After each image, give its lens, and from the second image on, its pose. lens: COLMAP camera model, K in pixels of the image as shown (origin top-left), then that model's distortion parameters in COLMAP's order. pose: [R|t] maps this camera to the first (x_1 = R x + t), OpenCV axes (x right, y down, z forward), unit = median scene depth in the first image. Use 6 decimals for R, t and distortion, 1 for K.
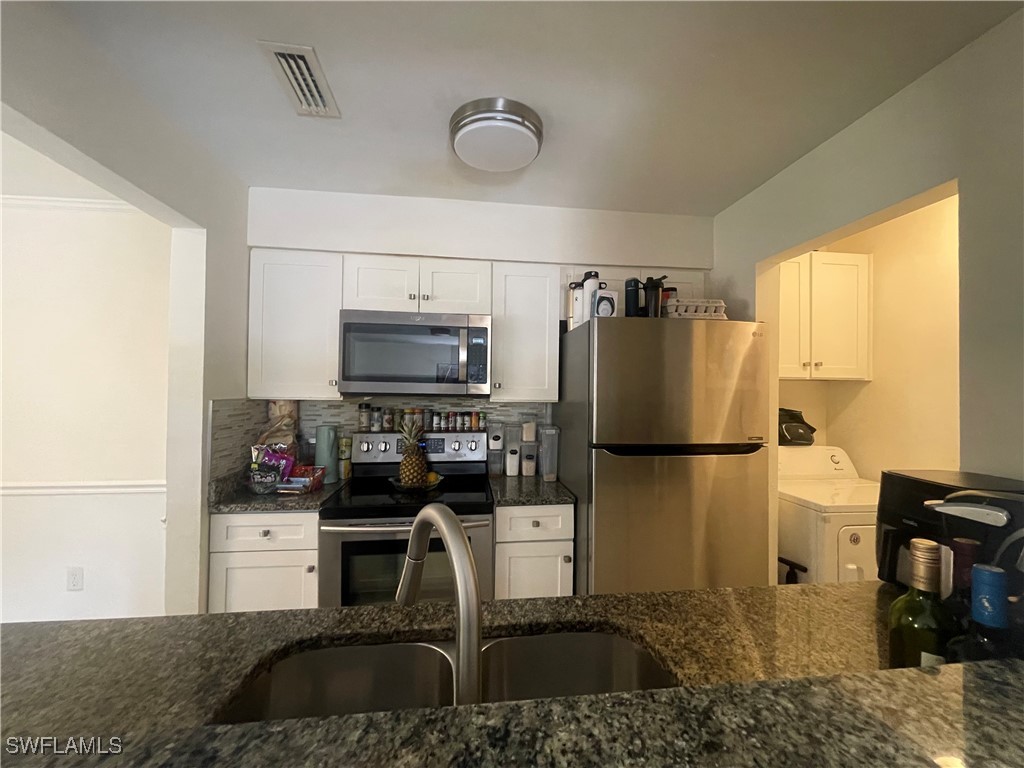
lens RADIAL K [[415.1, 0, 513.7], [0, 415.1, 384.5], [0, 0, 1]] dist [-0.004943, 0.001623]
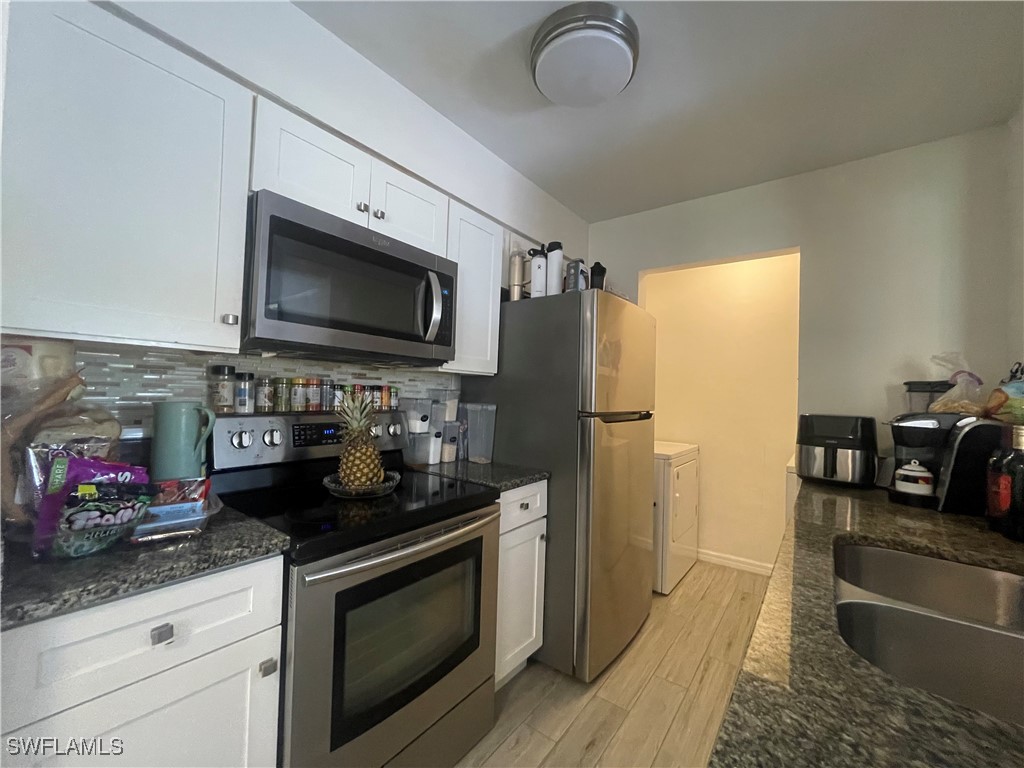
lens RADIAL K [[415.1, 0, 517.6], [0, 415.1, 383.2], [0, 0, 1]] dist [-0.004943, 0.001623]
pose [[0.695172, 0.028039, 0.718296, -0.536787], [-0.032485, 0.999444, -0.007574, 0.067397], [-0.718109, -0.018069, 0.695696, 0.343870]]
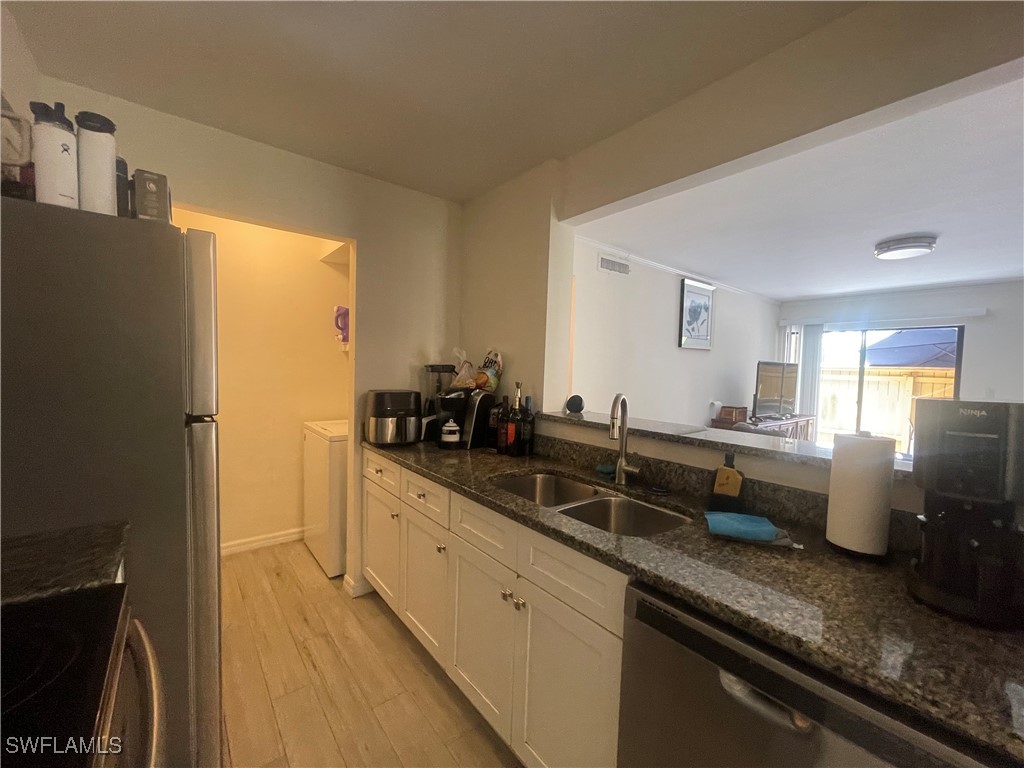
lens RADIAL K [[415.1, 0, 516.2], [0, 415.1, 384.6], [0, 0, 1]] dist [-0.004943, 0.001623]
pose [[-0.518469, -0.060850, 0.852929, -0.545932], [-0.046660, 0.997992, 0.042836, 0.029554], [-0.853823, -0.017588, -0.520267, 0.748800]]
